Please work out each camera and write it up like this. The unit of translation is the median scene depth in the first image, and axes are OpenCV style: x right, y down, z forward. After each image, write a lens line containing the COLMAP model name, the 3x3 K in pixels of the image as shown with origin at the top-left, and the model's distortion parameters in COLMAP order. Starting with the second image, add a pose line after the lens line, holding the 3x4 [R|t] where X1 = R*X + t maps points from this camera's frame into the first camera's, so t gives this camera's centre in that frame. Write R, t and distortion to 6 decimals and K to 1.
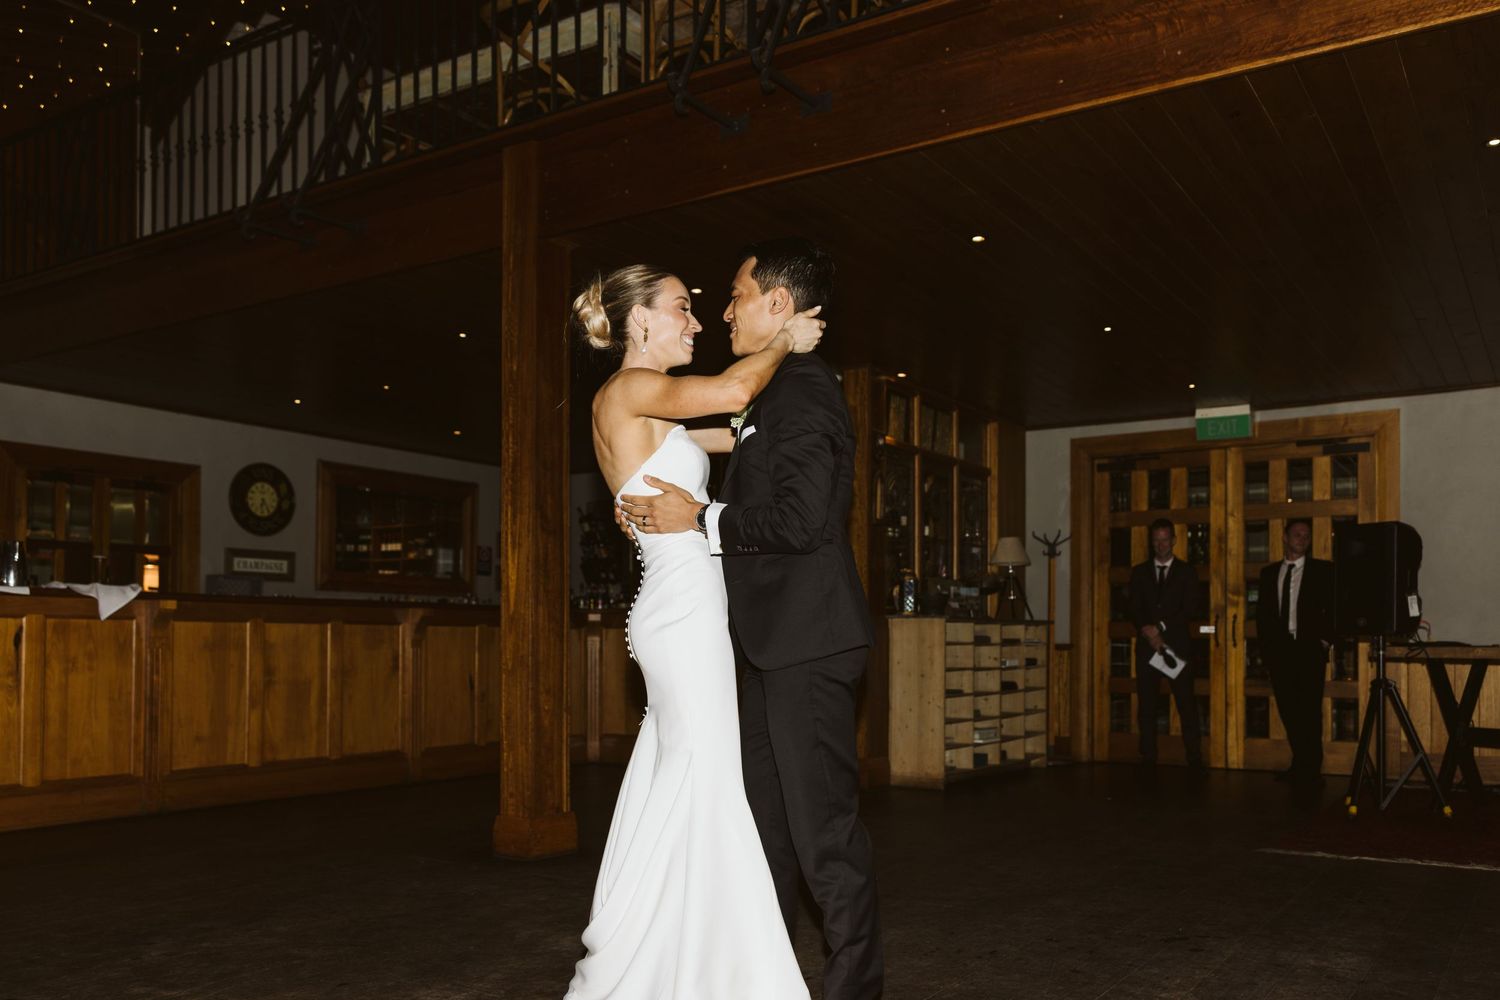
lens RADIAL K [[1225.6, 0, 769.2], [0, 1225.6, 623.8], [0, 0, 1]] dist [0.003283, 0.011374]
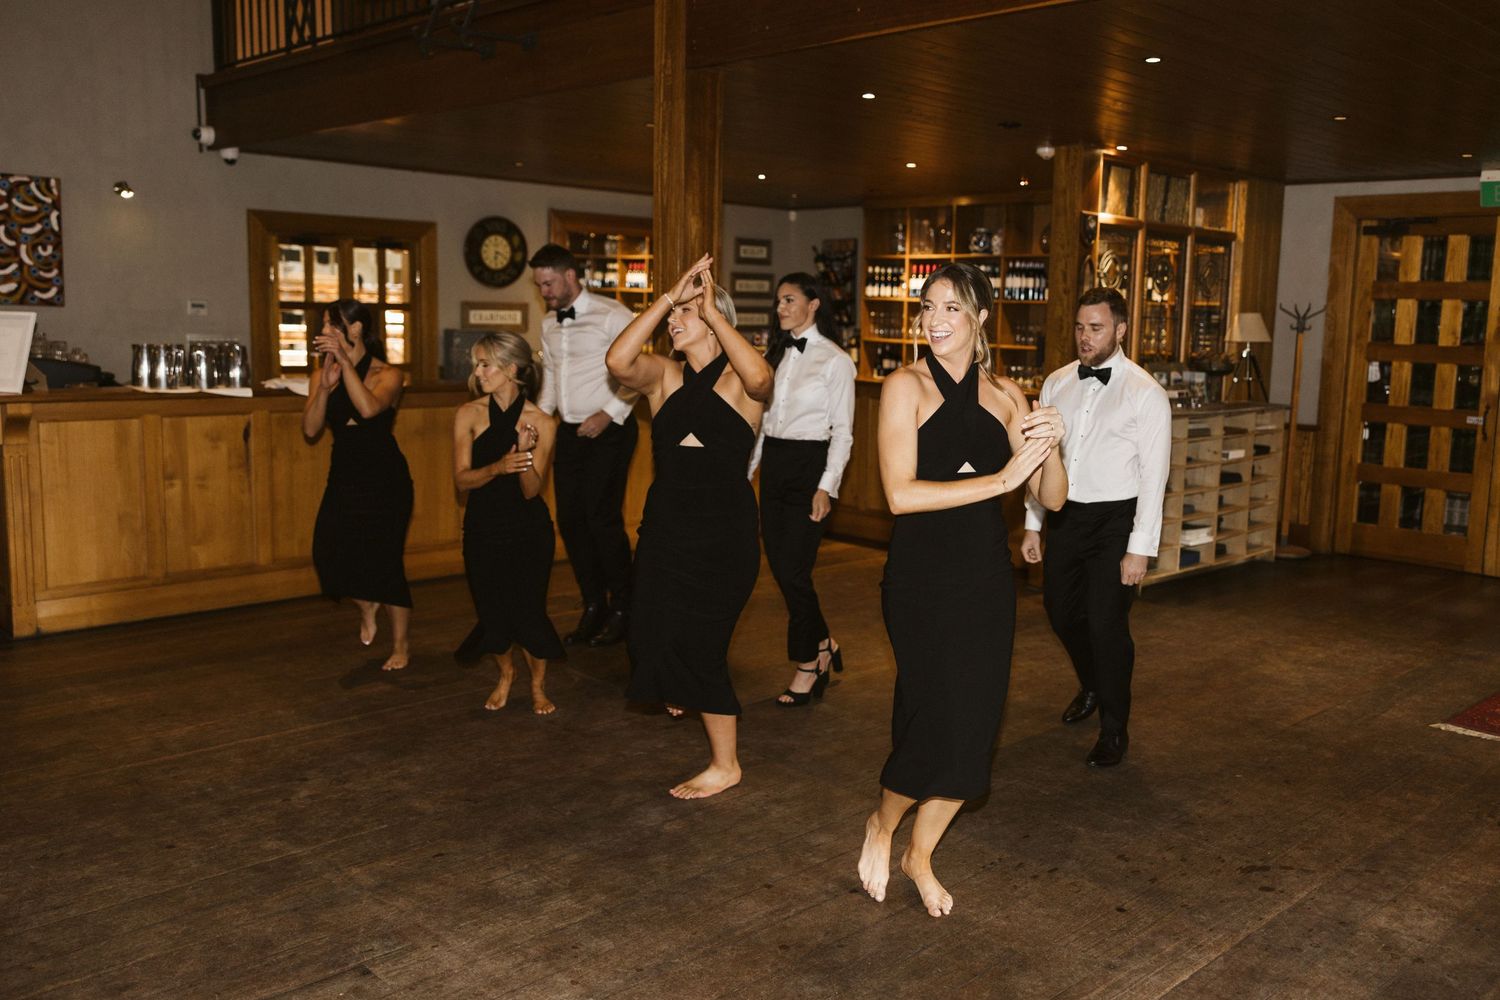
lens RADIAL K [[1275.5, 0, 817.9], [0, 1275.5, 474.9], [0, 0, 1]] dist [0.007432, -0.000387]
pose [[0.979492, 0.047057, -0.195912, 0.097506], [-0.019283, 0.989775, 0.141328, -0.105662], [0.200559, -0.134652, 0.970384, -0.007456]]
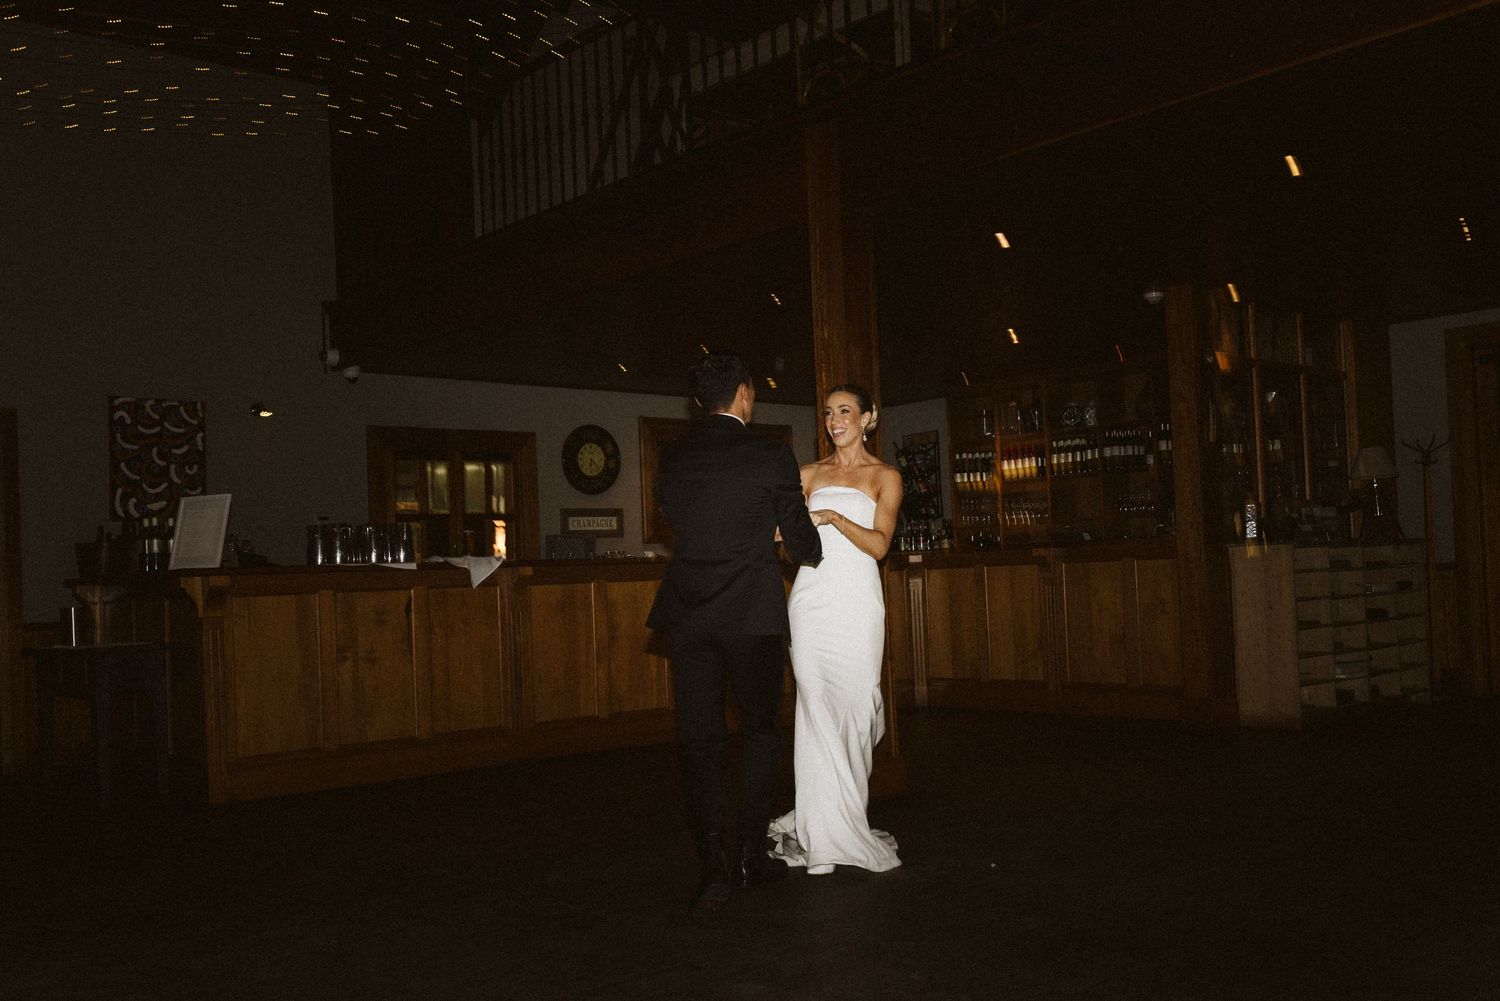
lens RADIAL K [[1366.4, 0, 747.3], [0, 1366.4, 553.3], [0, 0, 1]] dist [0.001364, -0.000399]
pose [[0.963324, -0.048935, -0.263841, 0.021229], [0.049319, 0.998770, -0.005171, -0.014312], [0.263769, -0.008031, 0.964552, -0.114323]]
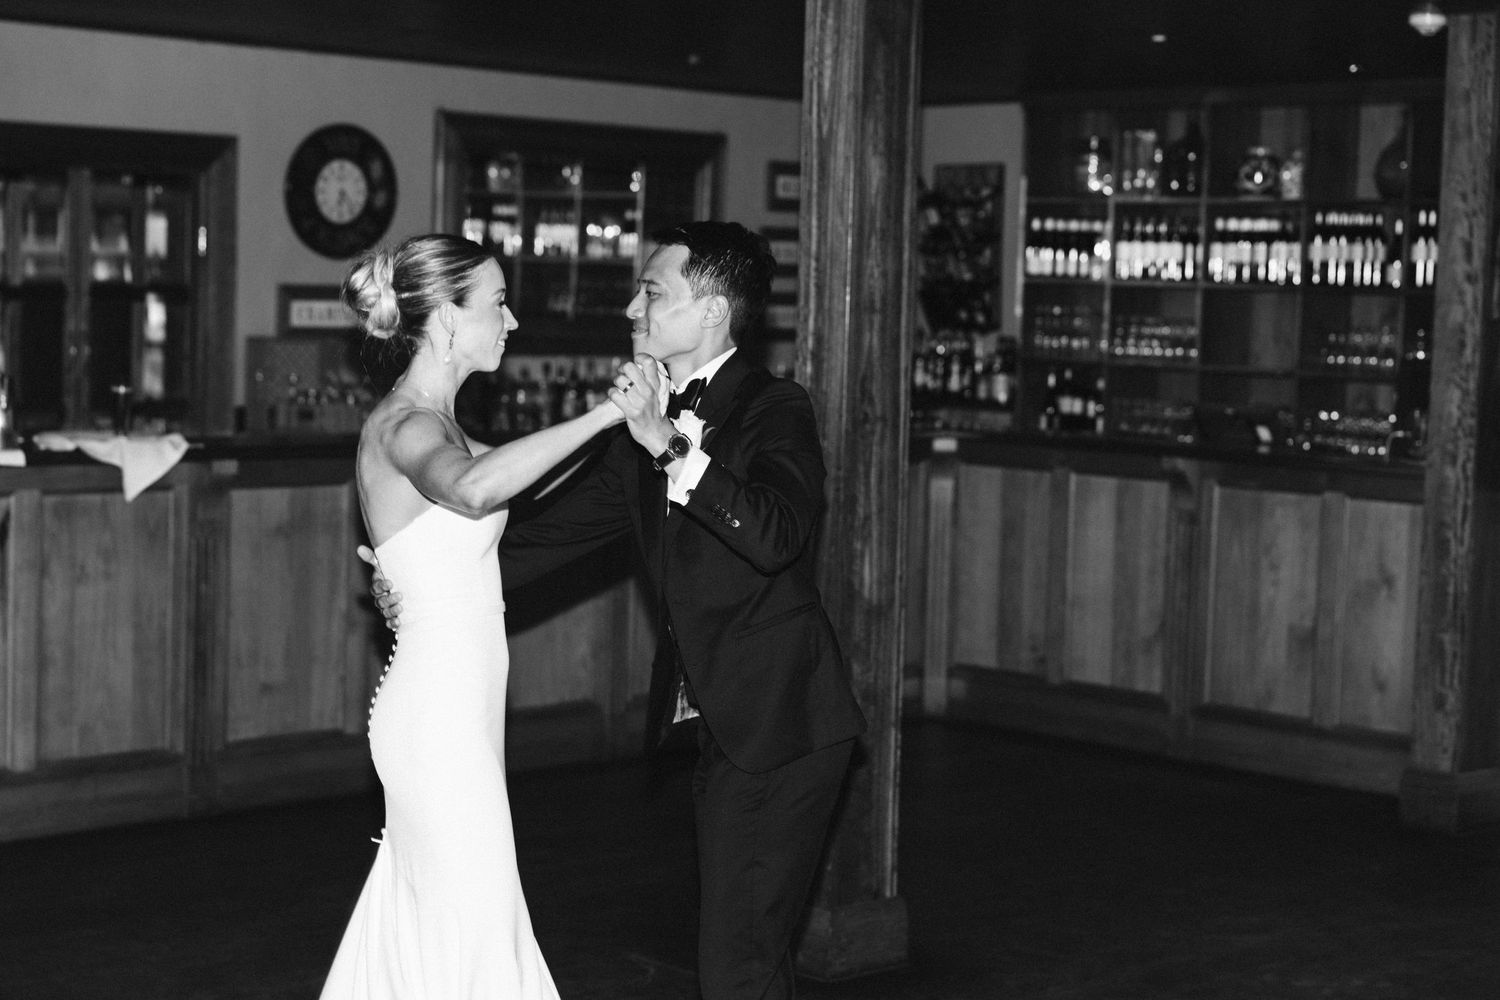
lens RADIAL K [[2700.5, 0, 750.0], [0, 2700.5, 500.0], [0, 0, 1]] dist [0.018289, 0.022682]
pose [[0.977555, 0.042288, -0.206390, 0.020109], [-0.023244, 0.995316, 0.093840, -0.118394], [0.209392, -0.086937, 0.973959, -0.190599]]
